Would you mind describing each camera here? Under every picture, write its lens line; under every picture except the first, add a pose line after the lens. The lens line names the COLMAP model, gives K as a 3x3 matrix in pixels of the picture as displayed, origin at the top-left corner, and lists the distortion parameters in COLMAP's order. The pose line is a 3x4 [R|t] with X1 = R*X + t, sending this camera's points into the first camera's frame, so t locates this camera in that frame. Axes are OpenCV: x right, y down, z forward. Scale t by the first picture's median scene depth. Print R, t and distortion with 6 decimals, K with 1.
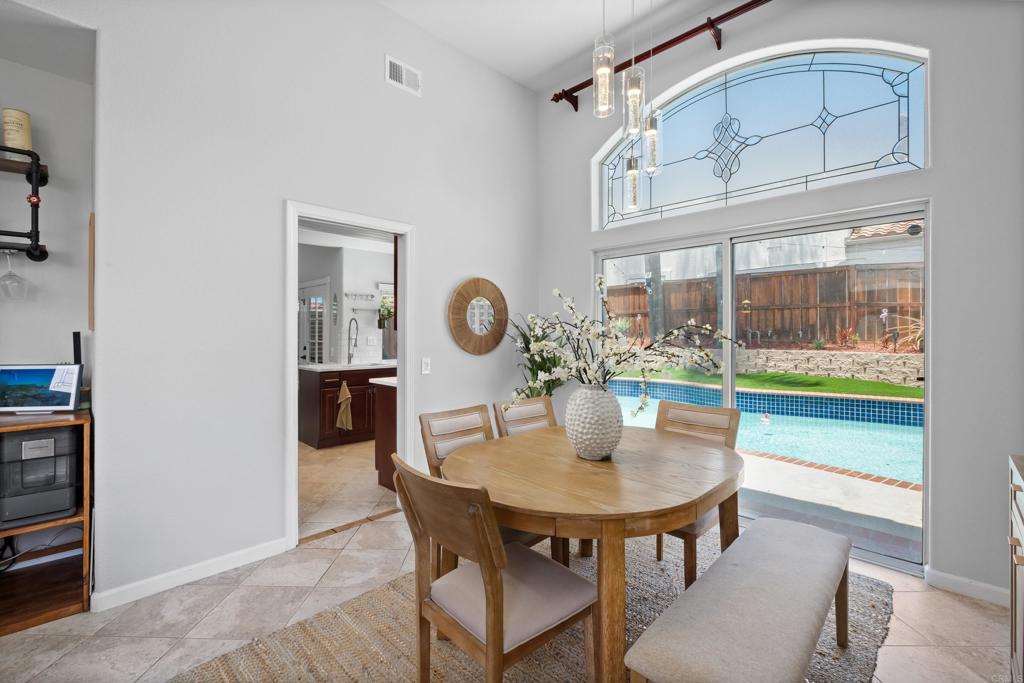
lens RADIAL K [[444.2, 0, 508.9], [0, 444.2, 334.6], [0, 0, 1]] dist [-0.003659, -0.000276]
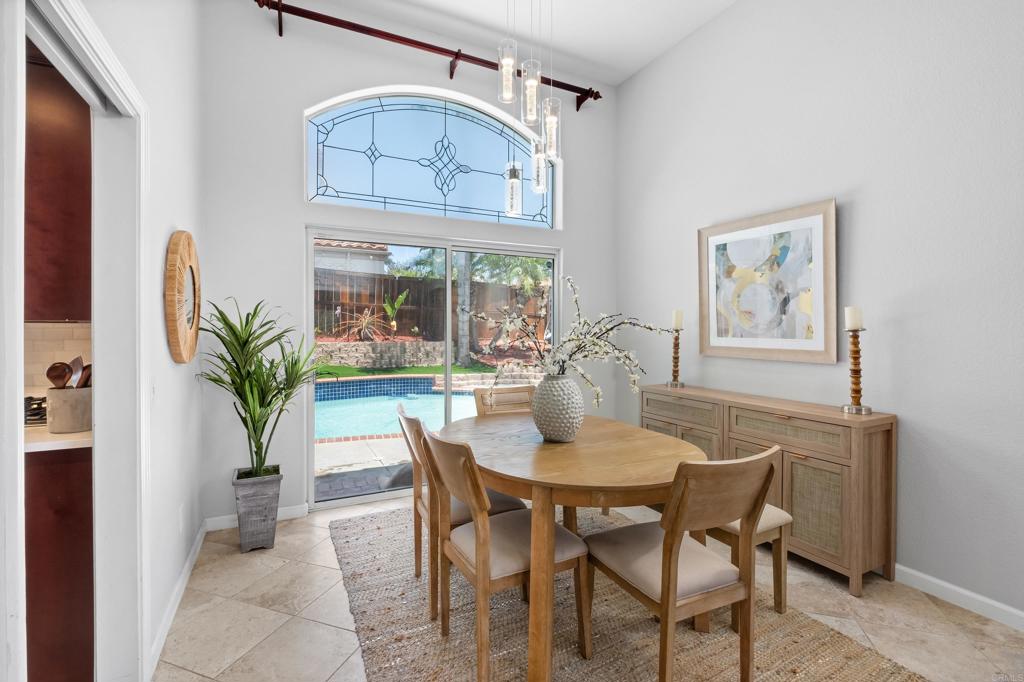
lens RADIAL K [[449.7, 0, 499.7], [0, 449.7, 332.7], [0, 0, 1]] dist [-0.003161, 0.000004]
pose [[0.327593, -0.011951, 0.944743, -0.469512], [0.000379, 0.999922, 0.012518, -0.002507], [-0.944819, -0.003742, 0.327572, 0.399503]]
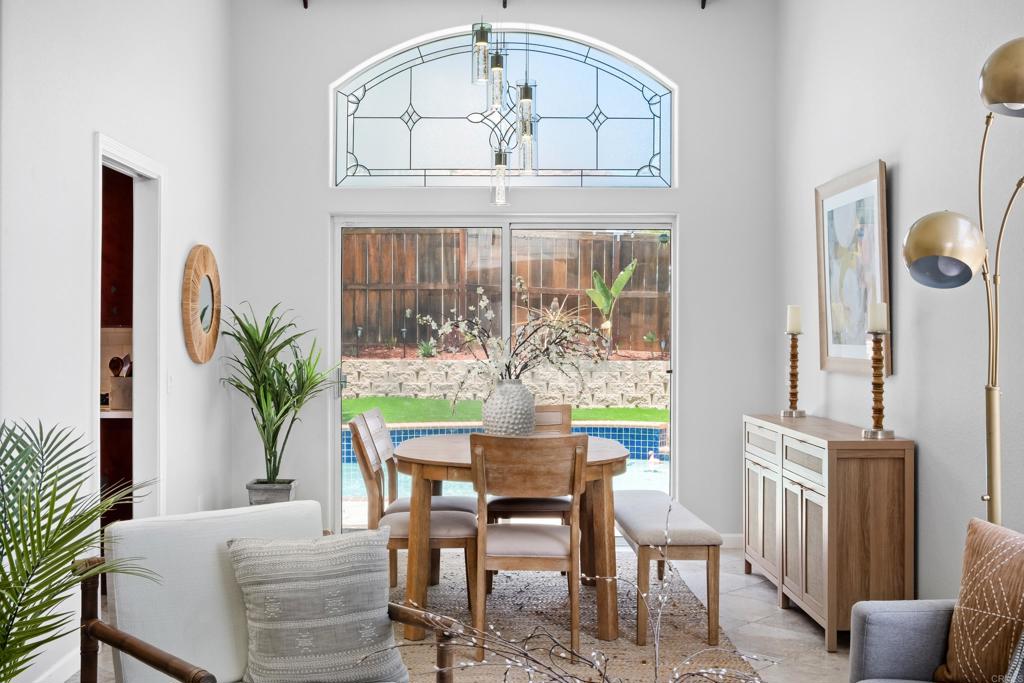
lens RADIAL K [[1087.5, 0, 490.6], [0, 1087.5, 337.7], [0, 0, 1]] dist [-0.015296, -0.005817]
pose [[0.706350, -0.003526, 0.707854, -0.856872], [0.001823, 0.999993, 0.003162, 0.002780], [-0.707860, -0.000943, 0.706352, -0.402219]]
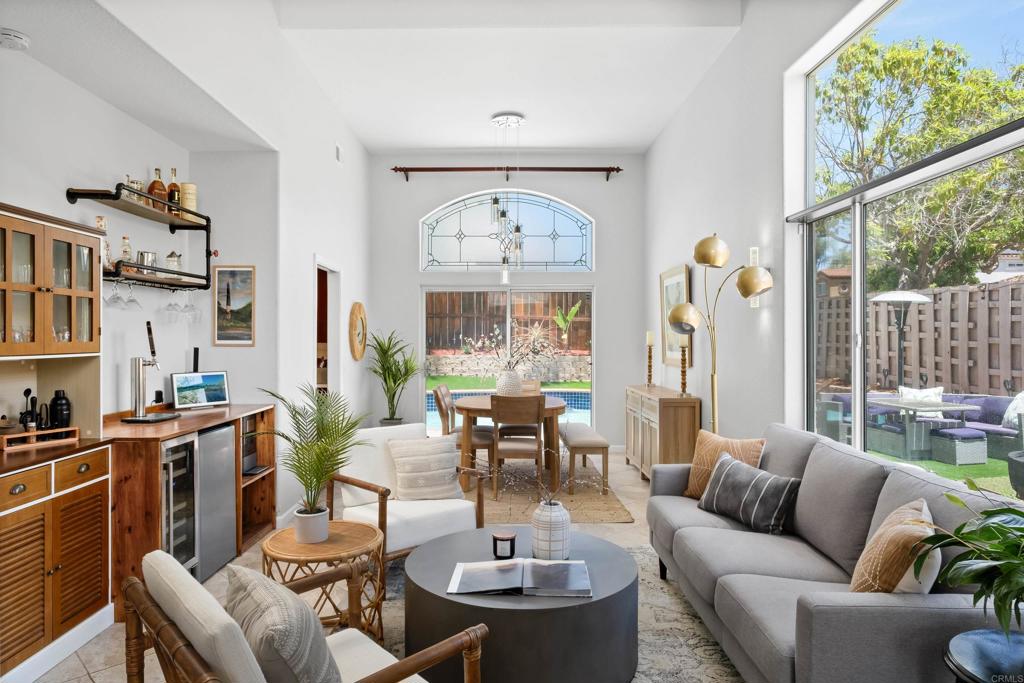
lens RADIAL K [[633.3, 0, 496.7], [0, 633.3, 341.2], [0, 0, 1]] dist [-0.000782, 0.000488]
pose [[0.712330, -0.005495, 0.701824, -1.050234], [0.003005, 0.999984, 0.004779, -0.019649], [-0.701839, -0.001295, 0.712335, -0.601575]]
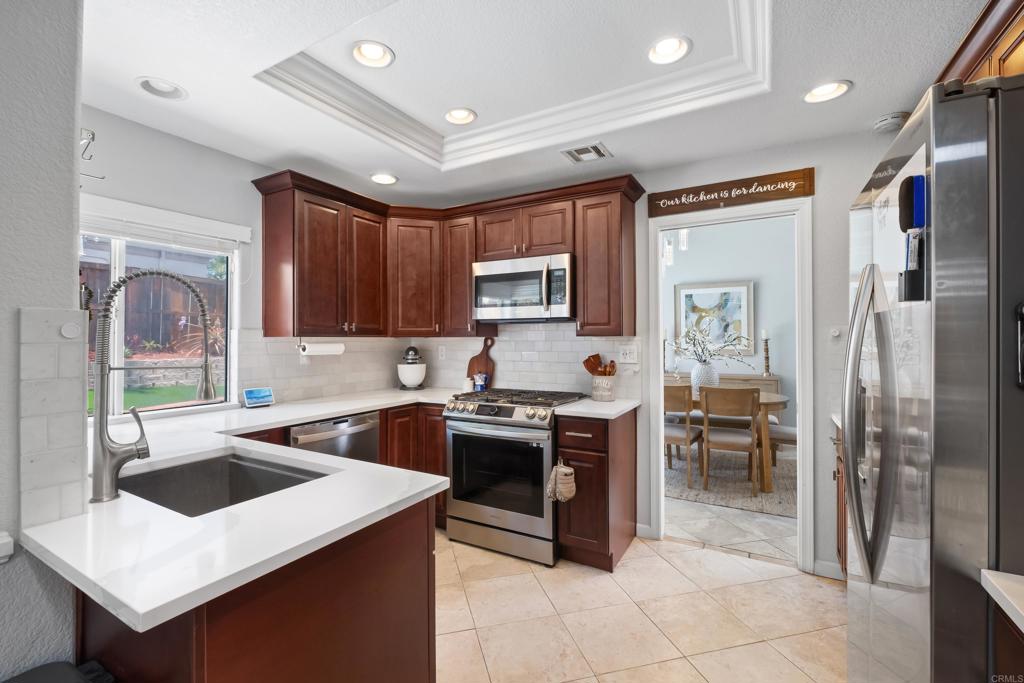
lens RADIAL K [[449.7, 0, 499.7], [0, 449.7, 333.2], [0, 0, 1]] dist [-0.003161, 0.000004]
pose [[-0.254357, 0.014530, 0.967001, -0.888382], [0.004172, 0.999894, -0.013927, -0.002399], [-0.967101, 0.000492, -0.254390, 1.323647]]
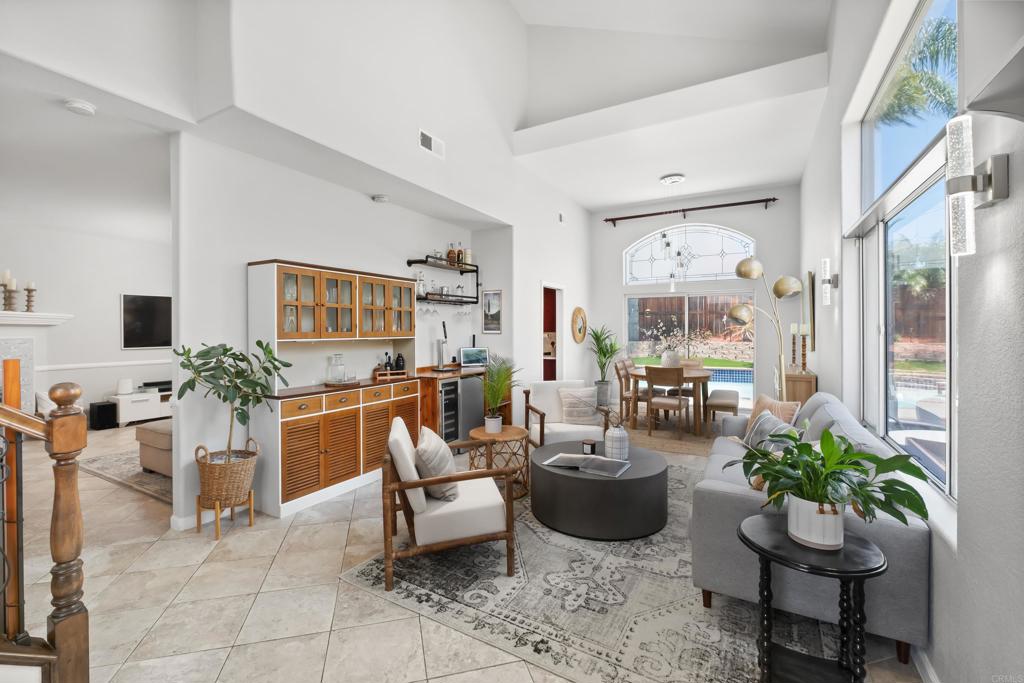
lens RADIAL K [[442.4, 0, 504.1], [0, 442.4, 333.9], [0, 0, 1]] dist [-0.006130, 0.000001]
pose [[0.964106, -0.007587, 0.265409, -0.931891], [0.006022, 0.999959, 0.006711, -0.016357], [-0.265449, -0.004872, 0.964113, -0.898249]]
